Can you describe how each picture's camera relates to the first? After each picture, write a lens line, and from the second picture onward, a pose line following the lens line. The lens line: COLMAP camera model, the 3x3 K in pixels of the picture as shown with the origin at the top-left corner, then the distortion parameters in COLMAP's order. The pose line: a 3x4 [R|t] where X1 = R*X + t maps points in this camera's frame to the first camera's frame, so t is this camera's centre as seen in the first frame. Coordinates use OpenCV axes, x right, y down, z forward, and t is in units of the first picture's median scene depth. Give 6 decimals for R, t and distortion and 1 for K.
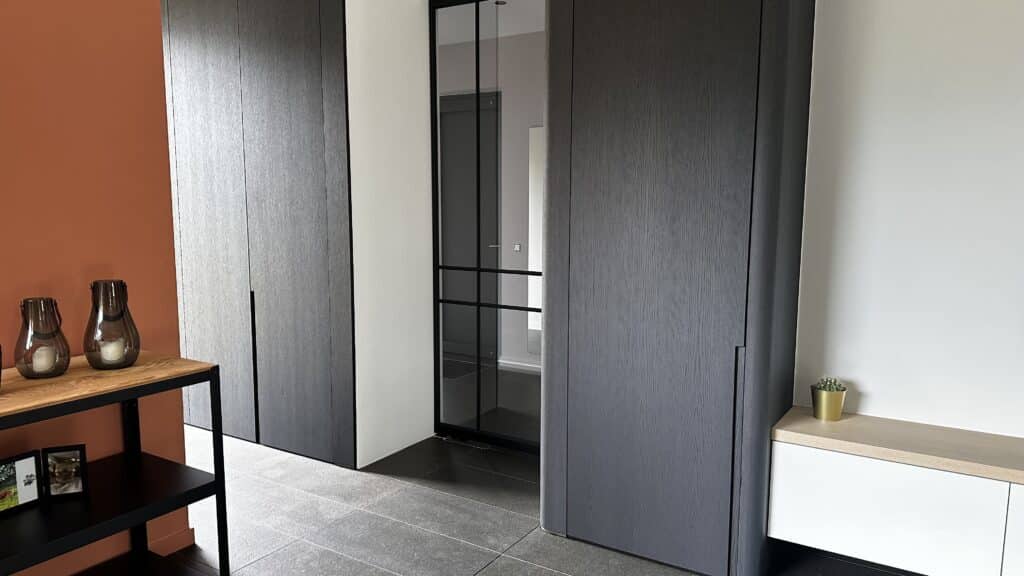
lens RADIAL K [[740.4, 0, 512.0], [0, 740.4, 288.0], [0, 0, 1]] dist [0.005721, 0.001515]
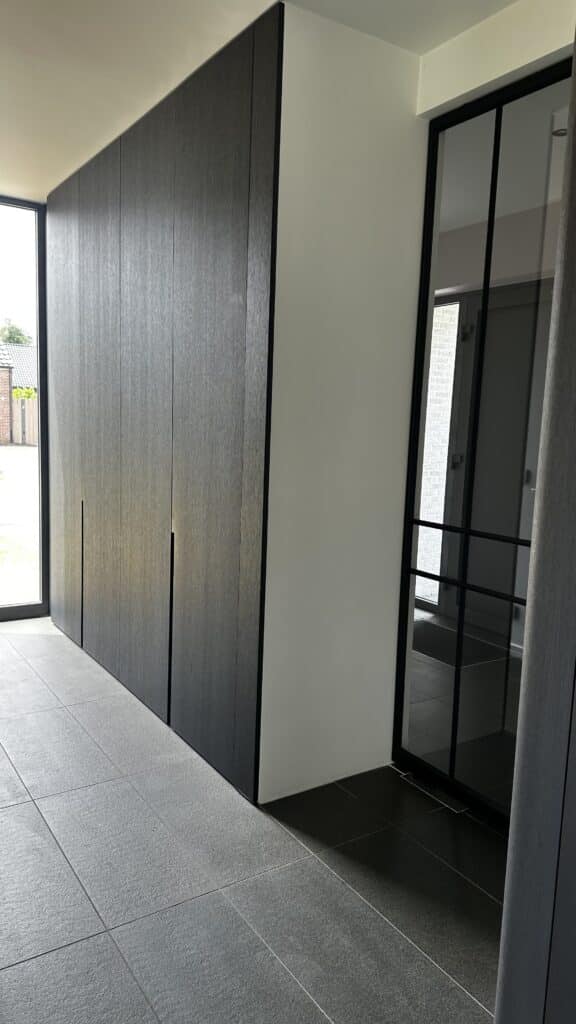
lens RADIAL K [[719.6, 0, 322.5], [0, 719.6, 495.0], [0, 0, 1]] dist [0.007121, 0.002138]
pose [[0.927581, 0.073862, -0.366249, 0.087437], [-0.091527, 0.995317, -0.031079, -0.033673], [0.362238, 0.062350, 0.929998, 0.474632]]
